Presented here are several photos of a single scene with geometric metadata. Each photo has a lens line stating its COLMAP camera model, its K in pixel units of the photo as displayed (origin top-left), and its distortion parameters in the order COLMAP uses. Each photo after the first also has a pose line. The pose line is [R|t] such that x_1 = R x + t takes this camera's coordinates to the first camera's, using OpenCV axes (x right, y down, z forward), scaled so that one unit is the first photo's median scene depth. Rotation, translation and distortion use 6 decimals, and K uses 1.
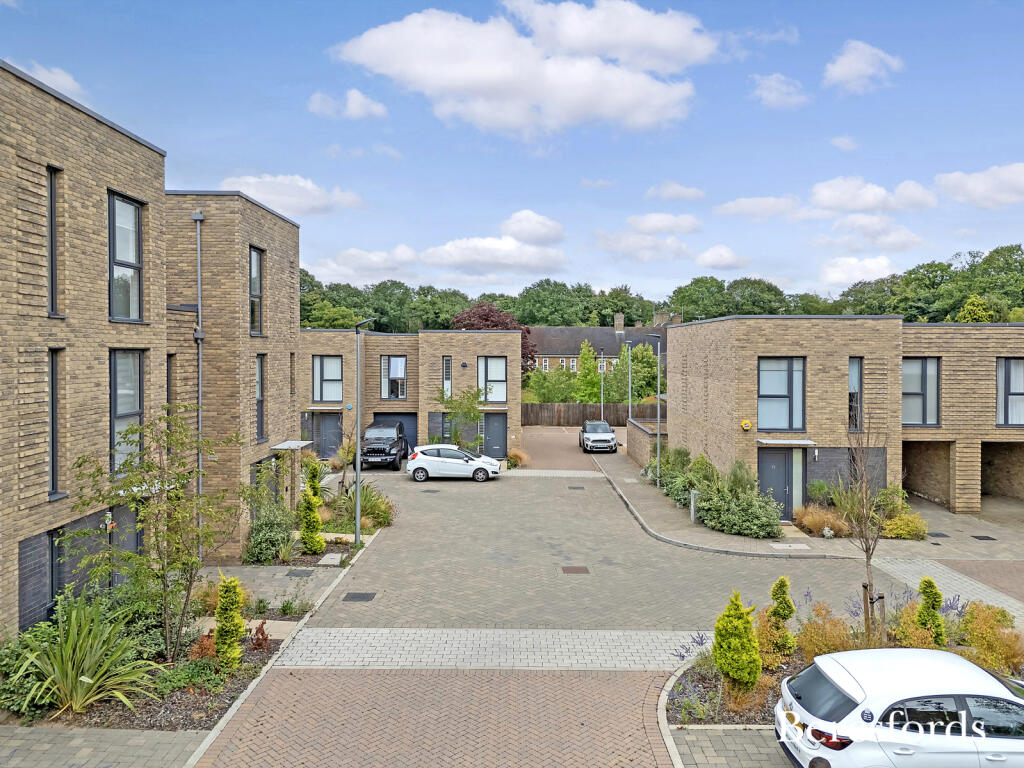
lens RADIAL K [[748.7, 0, 513.8], [0, 748.7, 368.8], [0, 0, 1]] dist [0.070415, -0.064054]
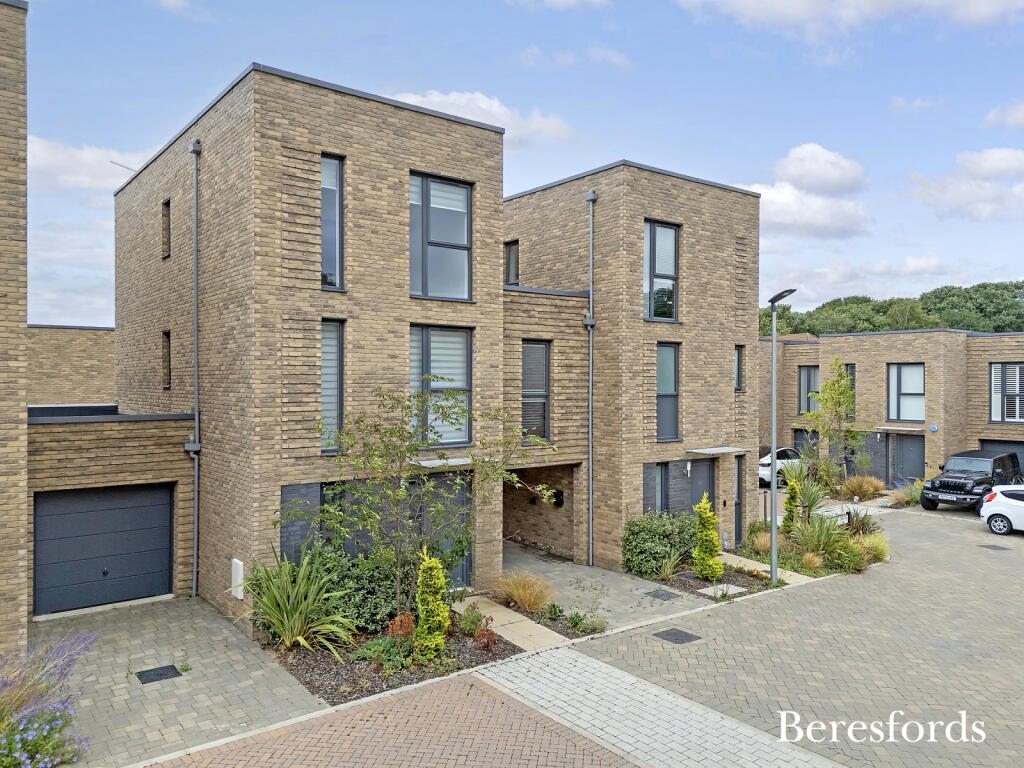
lens RADIAL K [[759.2, 0, 508.9], [0, 759.2, 386.6], [0, 0, 1]] dist [0.065853, -0.089378]
pose [[0.631317, 0.009428, -0.775468, 0.388565], [-0.022054, 0.999740, -0.005800, 0.067243], [0.775212, 0.020764, 0.631360, 0.466658]]
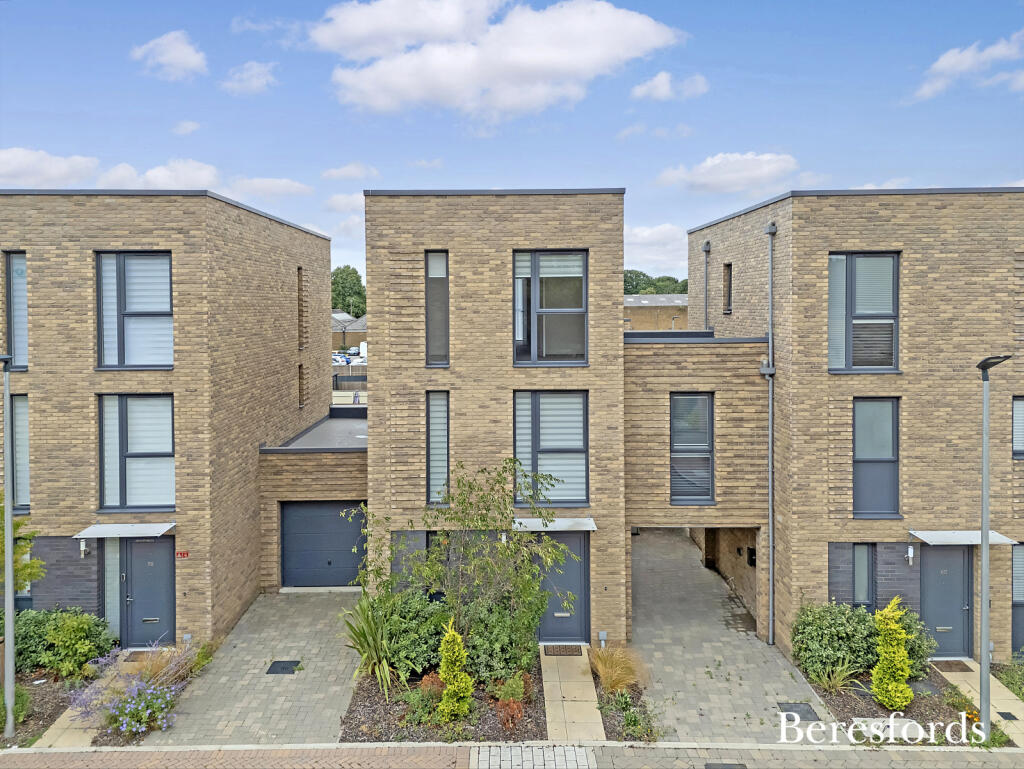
lens RADIAL K [[748.9, 0, 489.1], [0, 748.9, 333.5], [0, 0, 1]] dist [0.072328, -0.068171]
pose [[0.026815, 0.035990, -0.998992, 0.613470], [-0.022630, 0.999117, 0.035387, -0.158534], [0.999384, 0.021658, 0.027606, 0.978277]]
